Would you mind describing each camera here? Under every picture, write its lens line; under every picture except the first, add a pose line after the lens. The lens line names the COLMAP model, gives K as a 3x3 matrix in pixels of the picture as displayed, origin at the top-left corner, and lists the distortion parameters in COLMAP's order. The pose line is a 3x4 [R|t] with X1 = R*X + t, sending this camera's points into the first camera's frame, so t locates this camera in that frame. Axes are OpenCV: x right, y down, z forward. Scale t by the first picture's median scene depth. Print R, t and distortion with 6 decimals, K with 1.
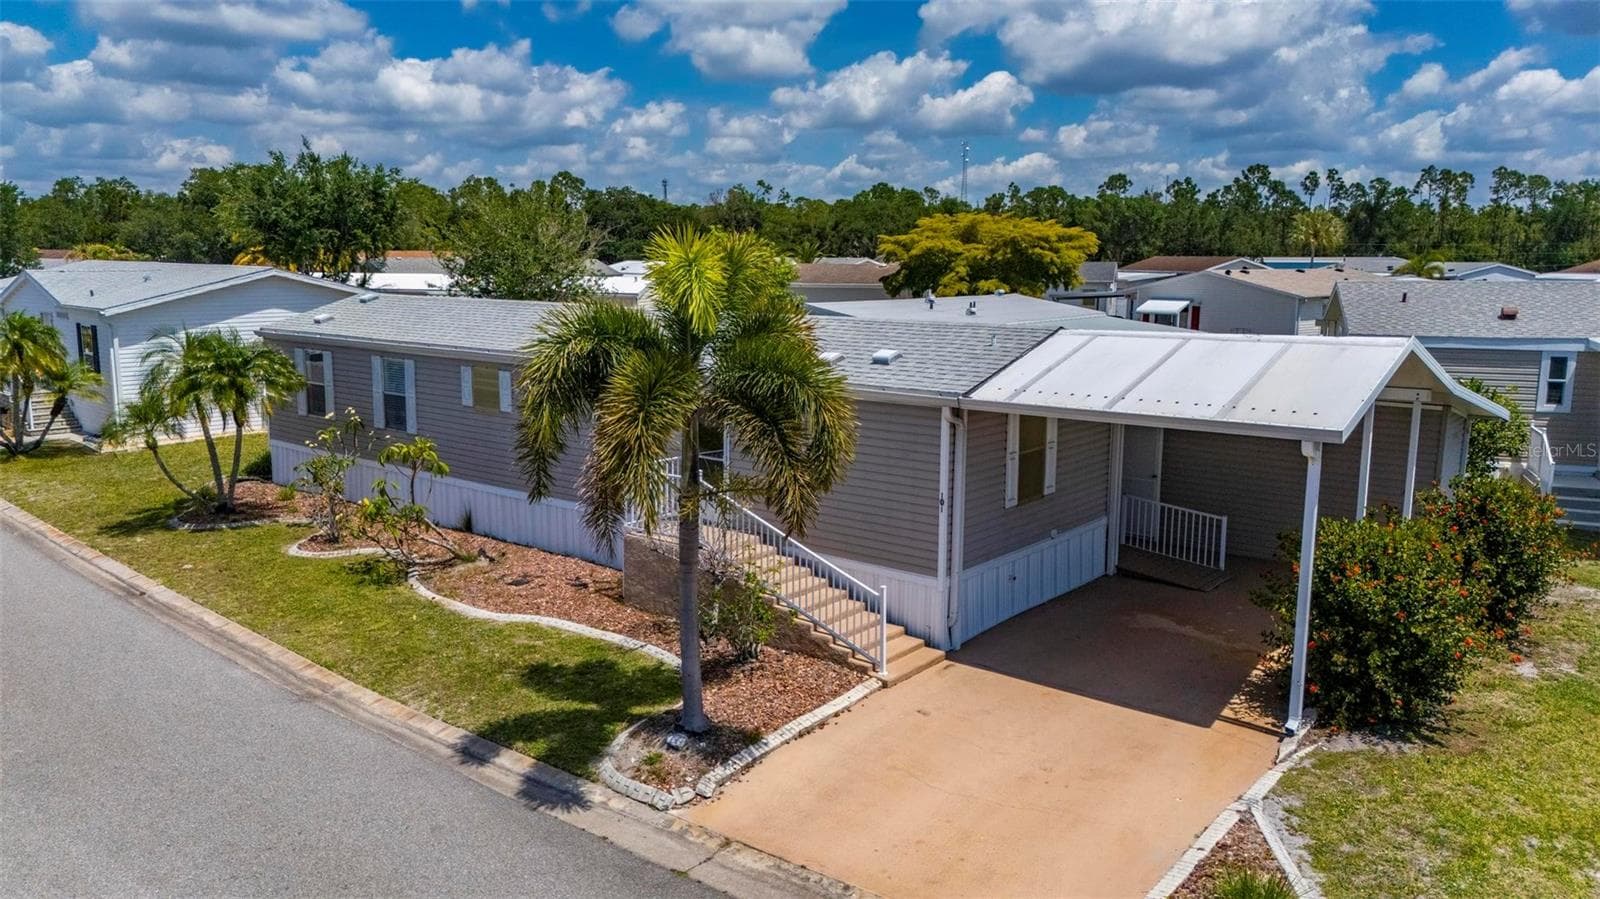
lens RADIAL K [[1172.1, 0, 804.4], [0, 1172.1, 455.5], [0, 0, 1]] dist [0.068452, -0.063385]
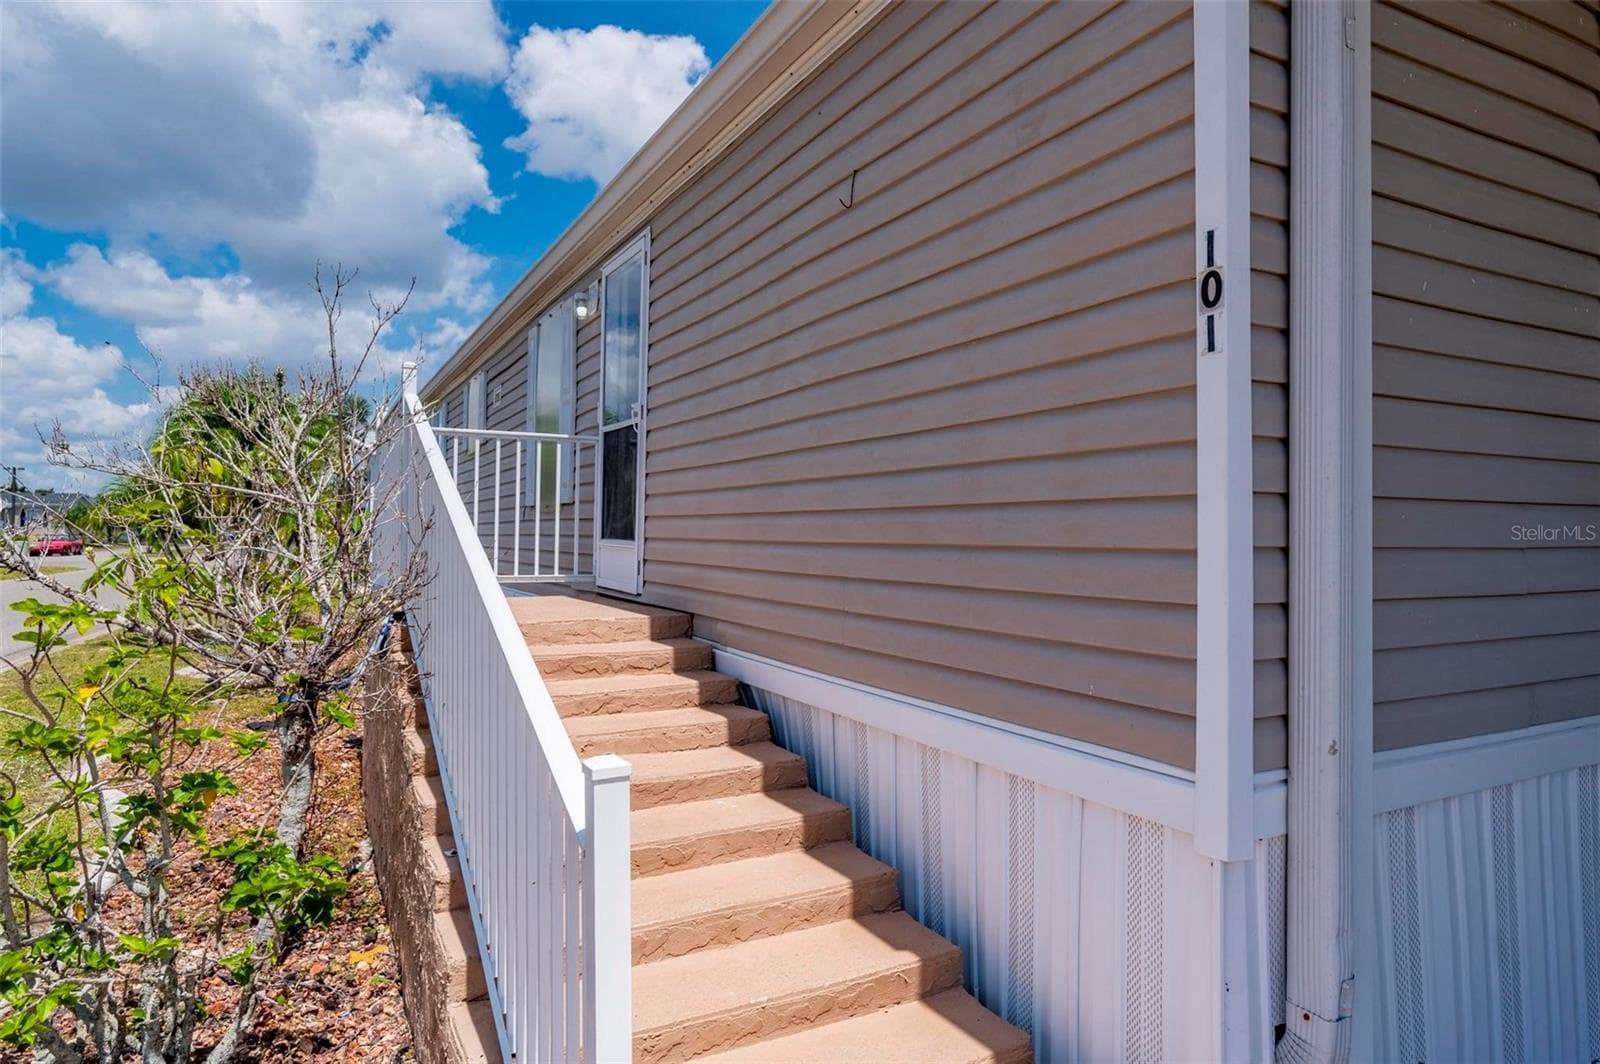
lens RADIAL K [[1019.0, 0, 820.2], [0, 1019.0, 508.3], [0, 0, 1]] dist [-0.003083, -0.000215]
pose [[0.922136, -0.010306, -0.386728, 0.121780], [-0.064269, 0.981674, -0.179406, 0.098095], [0.381489, 0.190291, 0.904575, 0.855781]]
